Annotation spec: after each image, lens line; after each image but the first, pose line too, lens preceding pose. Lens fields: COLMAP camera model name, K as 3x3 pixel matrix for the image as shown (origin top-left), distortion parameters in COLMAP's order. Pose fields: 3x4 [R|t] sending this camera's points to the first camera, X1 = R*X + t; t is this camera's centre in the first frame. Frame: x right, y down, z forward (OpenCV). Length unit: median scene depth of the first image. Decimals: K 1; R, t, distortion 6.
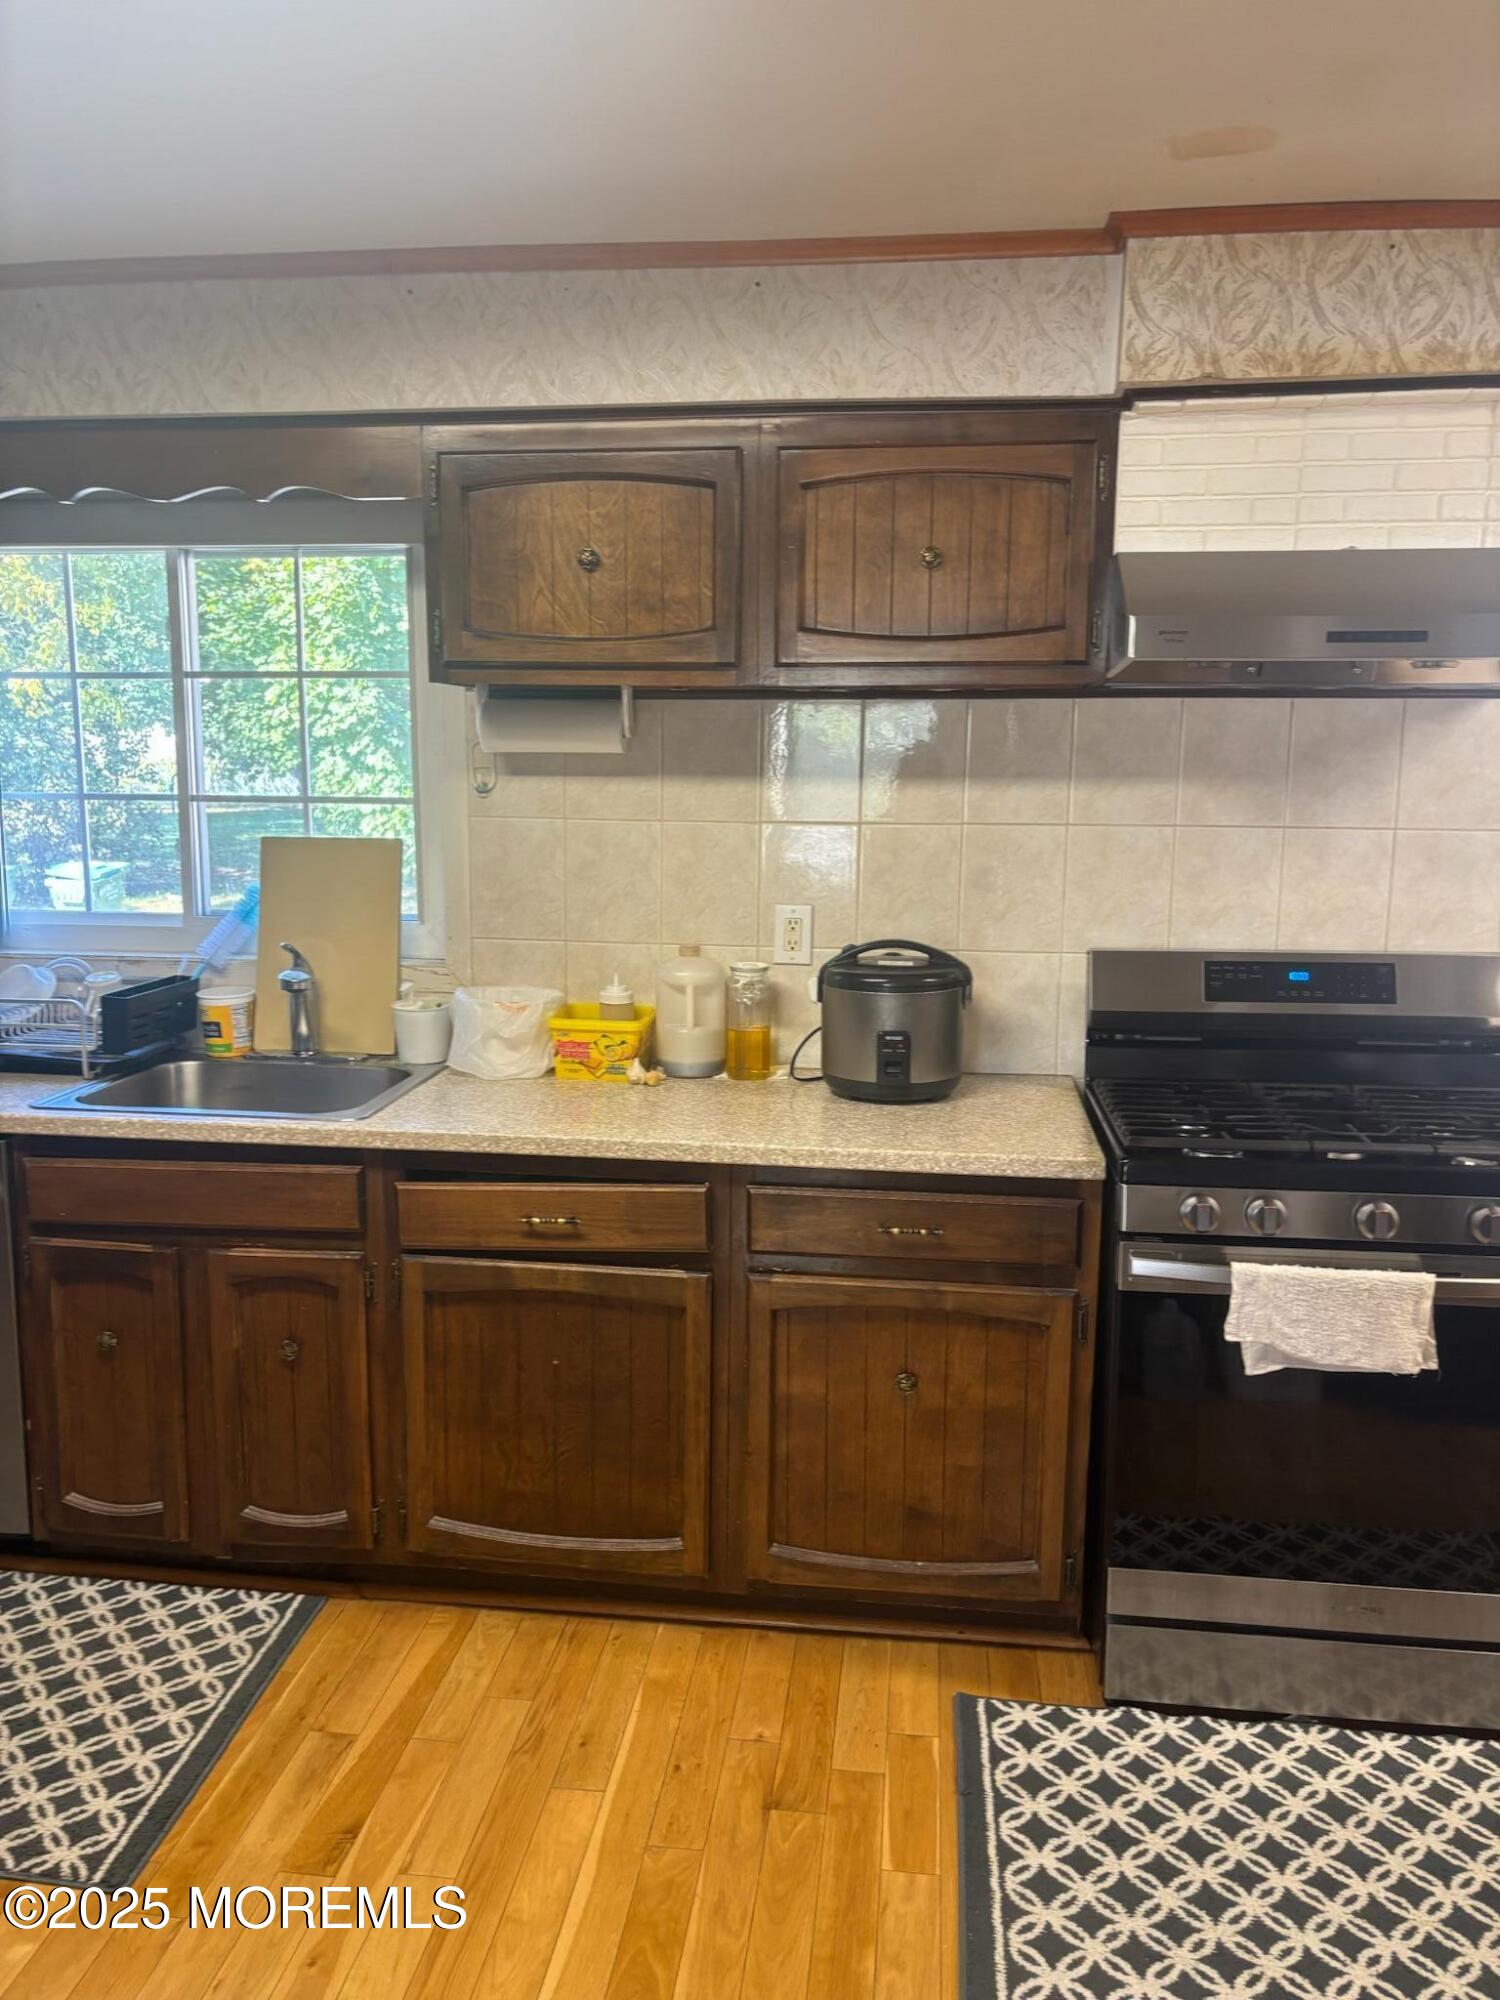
lens RADIAL K [[1522.8, 0, 735.7], [0, 1522.8, 1005.7], [0, 0, 1]] dist [0.057691, -0.058146]
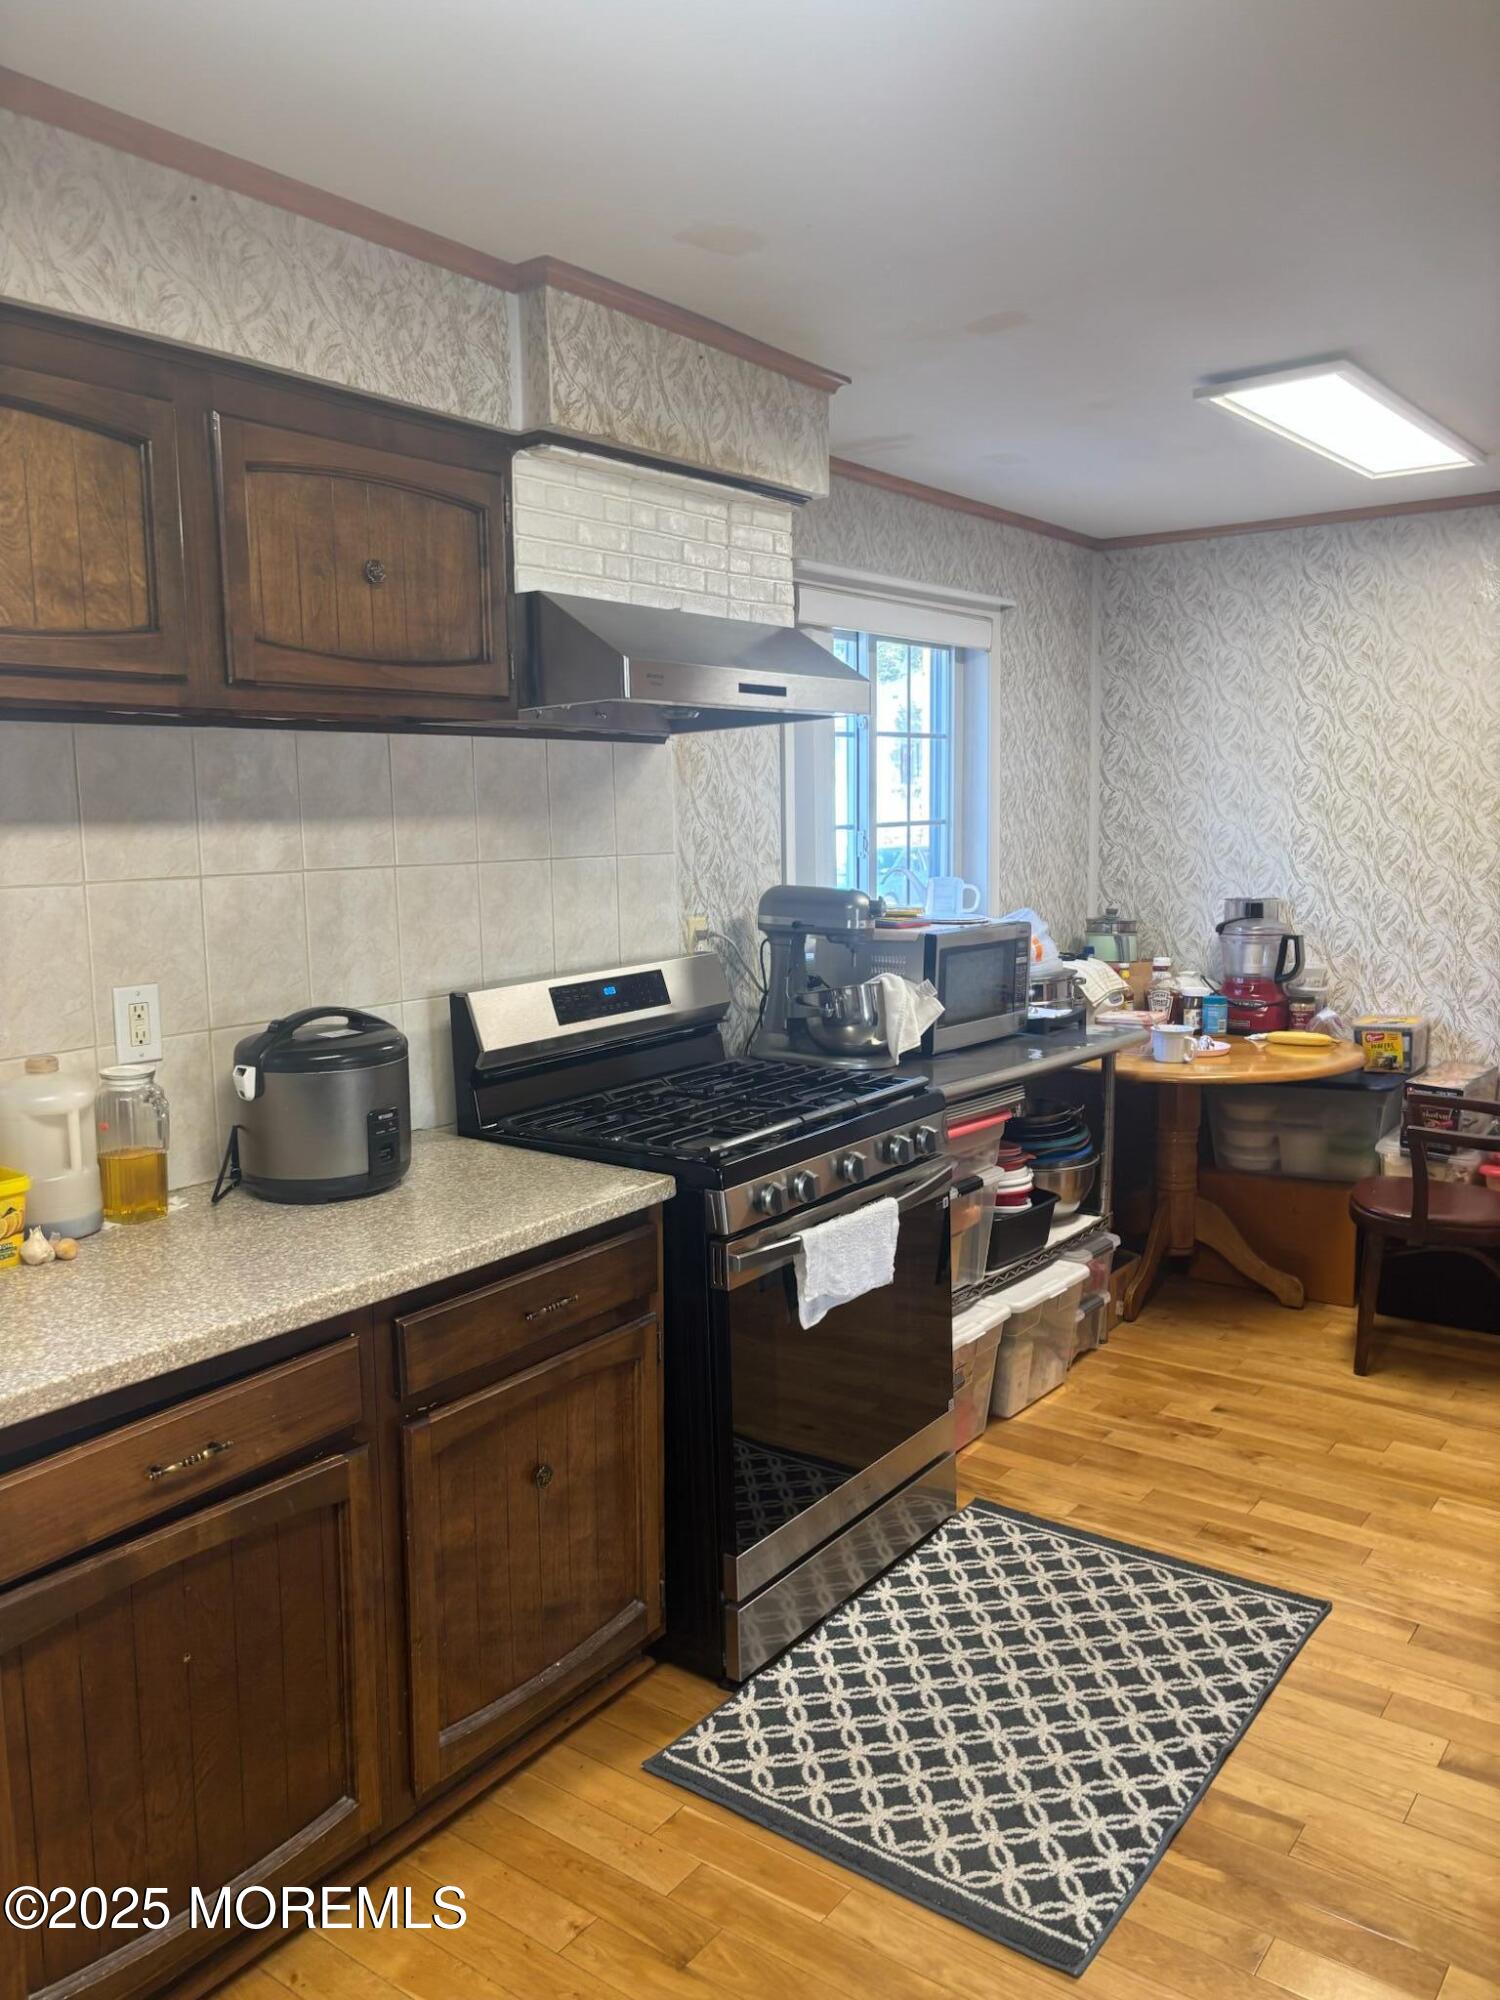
lens RADIAL K [[1522.8, 0, 739.8], [0, 1522.8, 1000.1], [0, 0, 1]] dist [0.057691, -0.058146]
pose [[0.488557, -0.130626, 0.862699, -0.606978], [0.155704, 0.985912, 0.061106, -0.074141], [-0.858527, 0.104472, 0.502013, 0.425004]]
